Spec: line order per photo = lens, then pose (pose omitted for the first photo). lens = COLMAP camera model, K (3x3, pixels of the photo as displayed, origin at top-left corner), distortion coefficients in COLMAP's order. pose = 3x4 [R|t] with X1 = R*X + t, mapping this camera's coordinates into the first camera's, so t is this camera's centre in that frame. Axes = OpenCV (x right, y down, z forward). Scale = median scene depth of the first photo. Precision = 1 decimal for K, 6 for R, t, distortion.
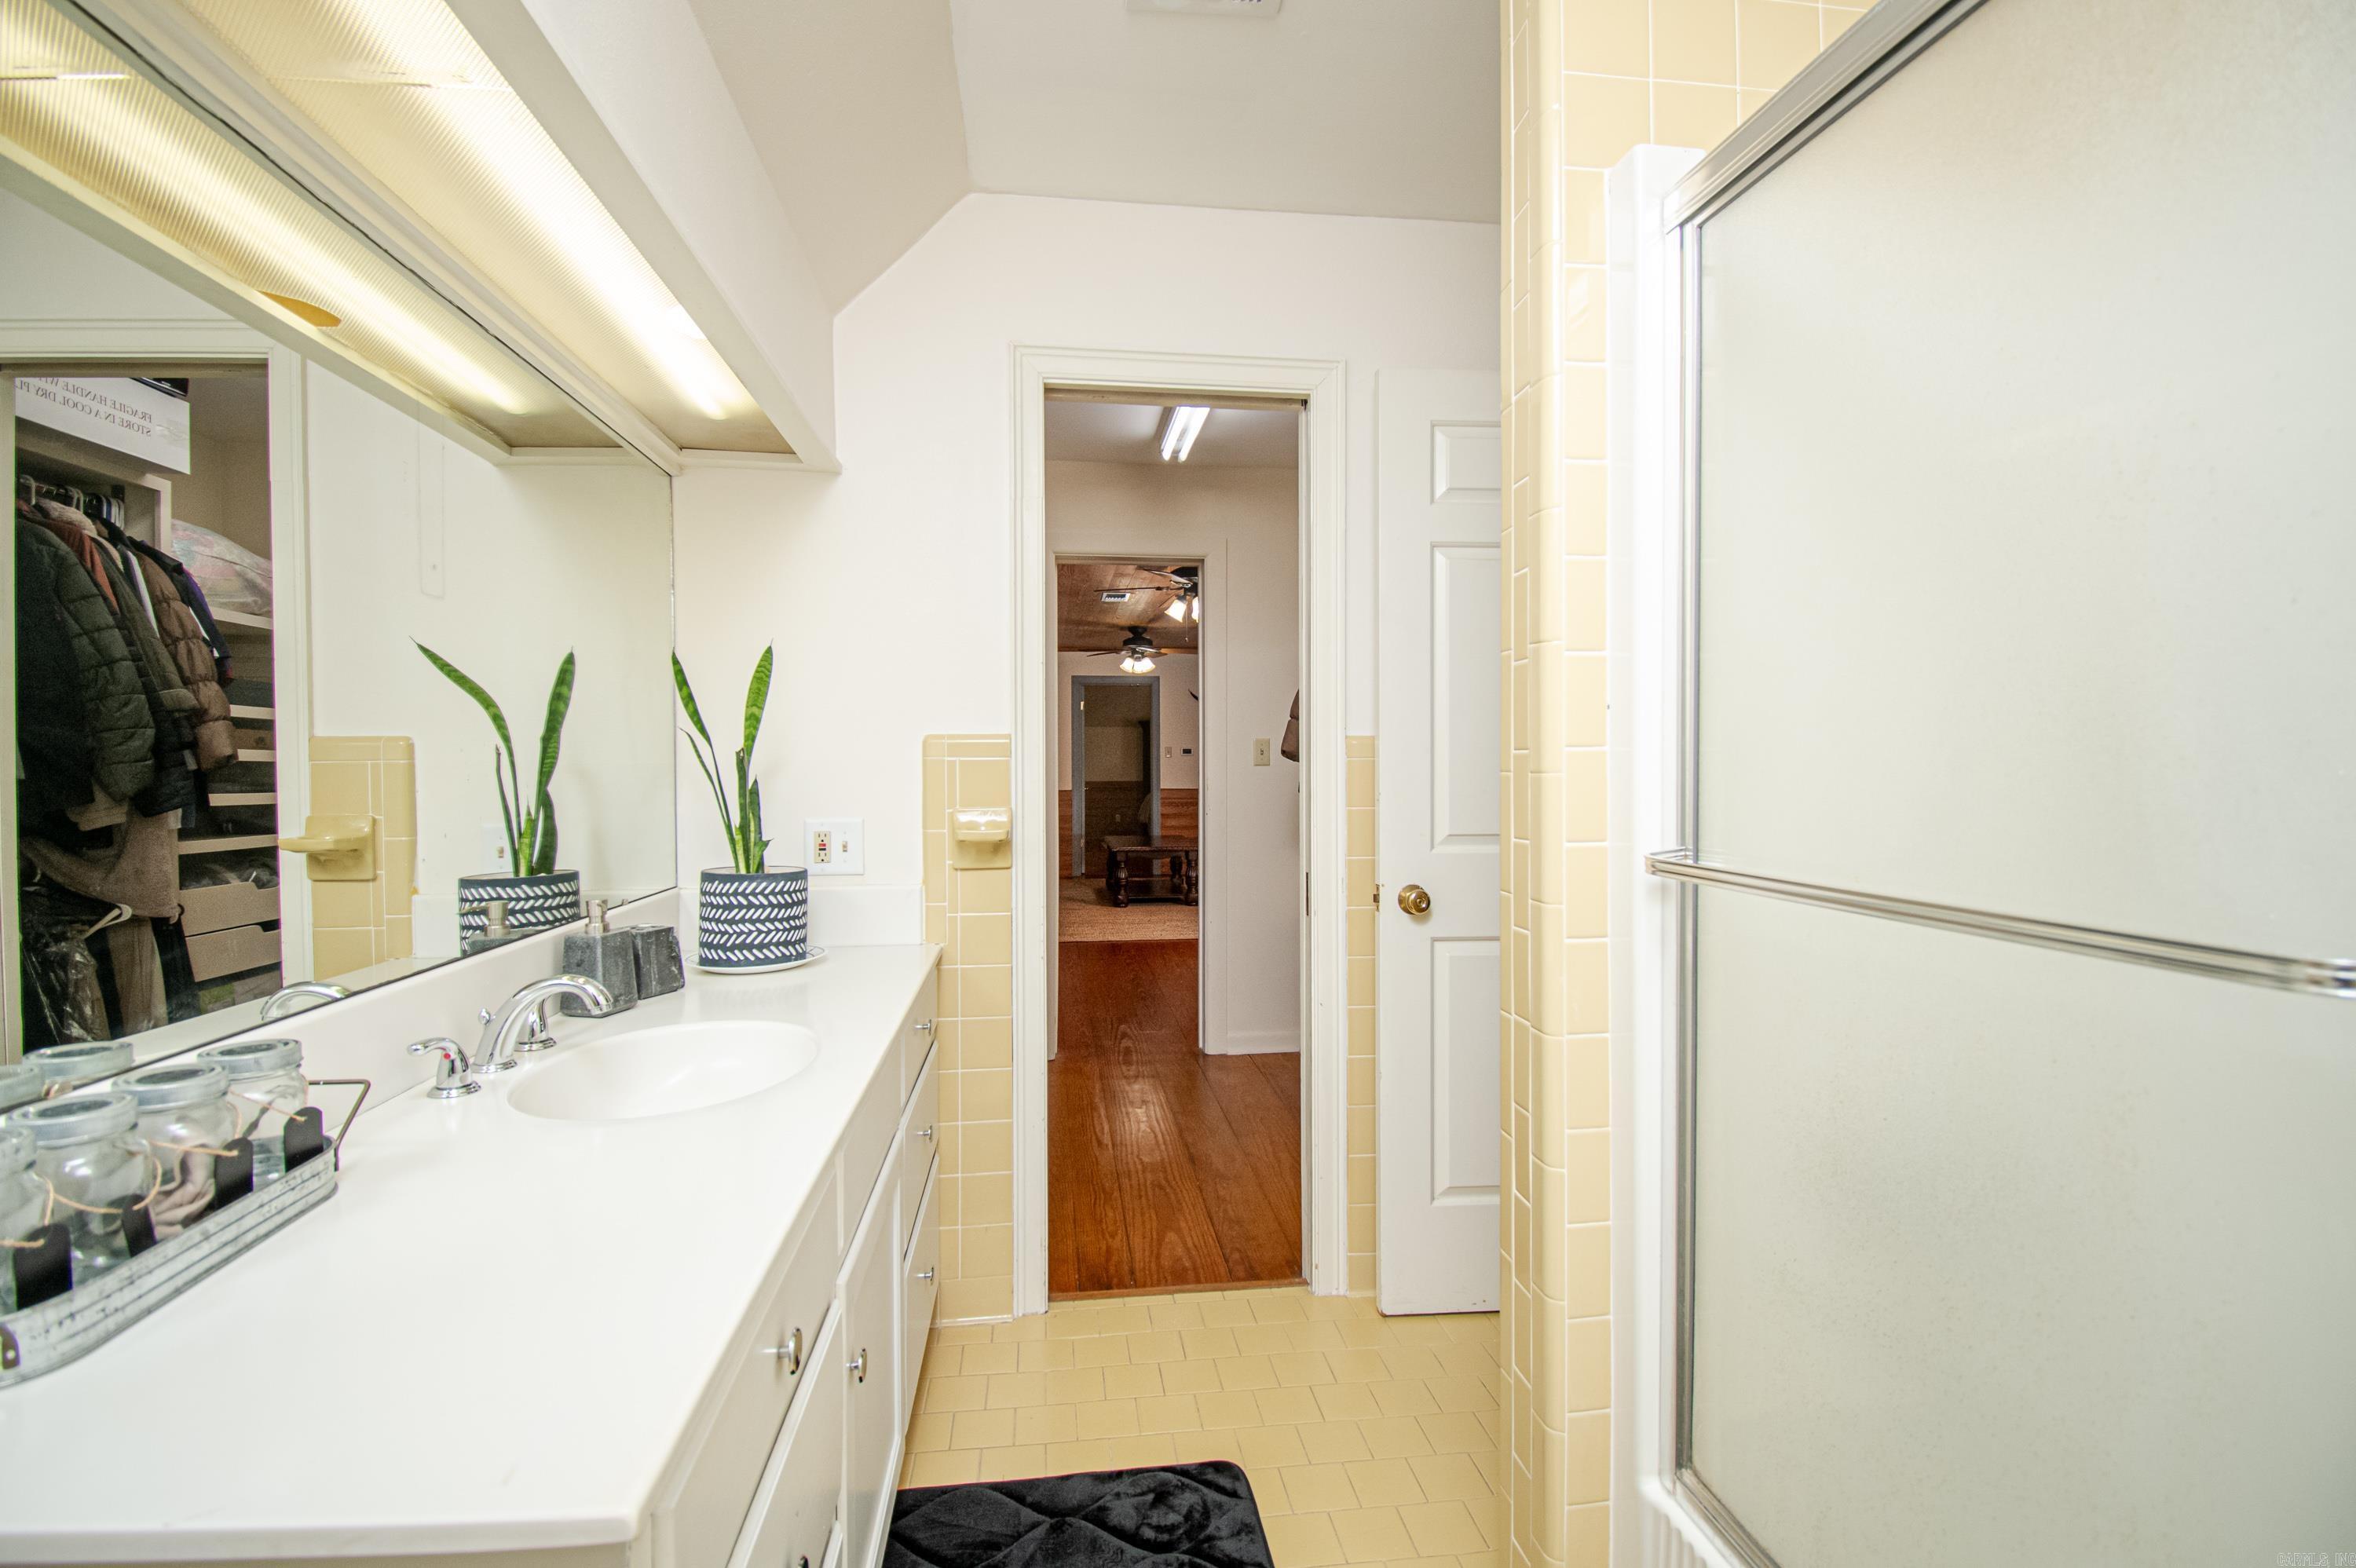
lens RADIAL K [[1045.0, 0, 1174.1], [0, 1045.0, 782.5], [0, 0, 1]] dist [0.006947, -0.017772]
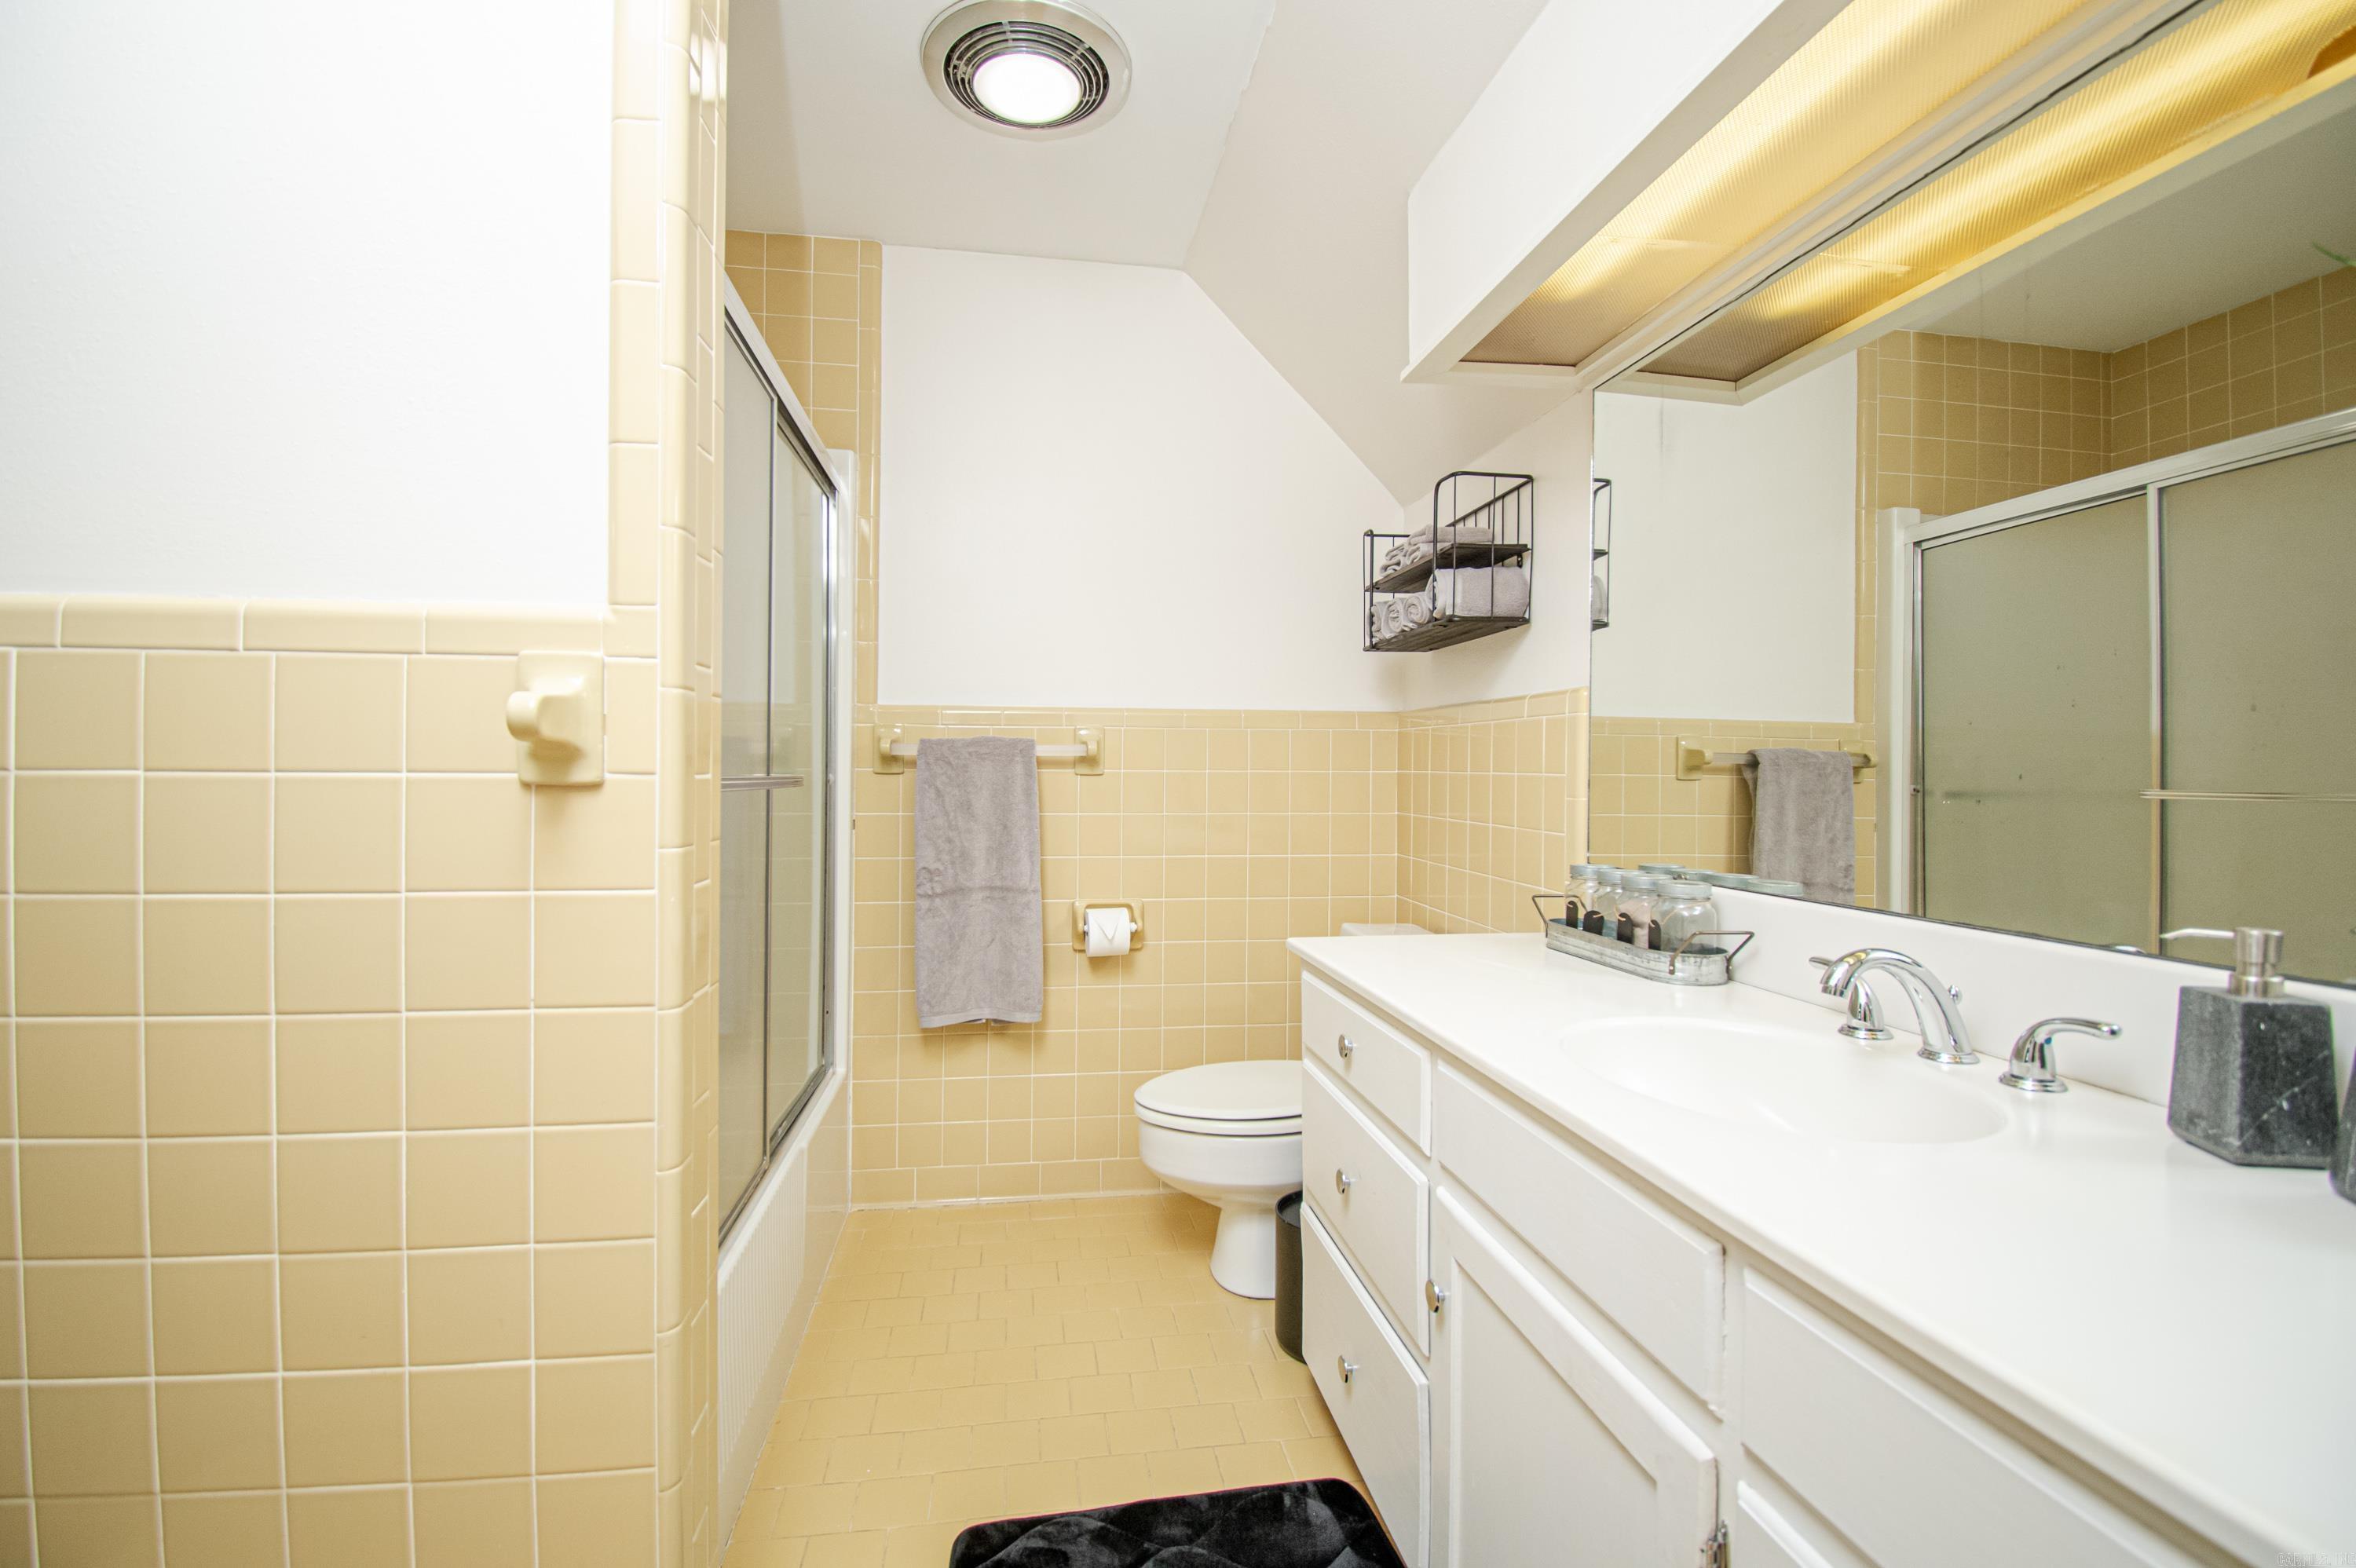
lens RADIAL K [[1045.0, 0, 1172.5], [0, 1045.0, 778.1], [0, 0, 1]] dist [0.006947, -0.017772]
pose [[-0.999678, 0.003349, -0.025151, -0.032796], [0.003087, 0.999941, 0.010426, 0.074666], [0.025184, 0.010345, -0.999629, 2.920152]]
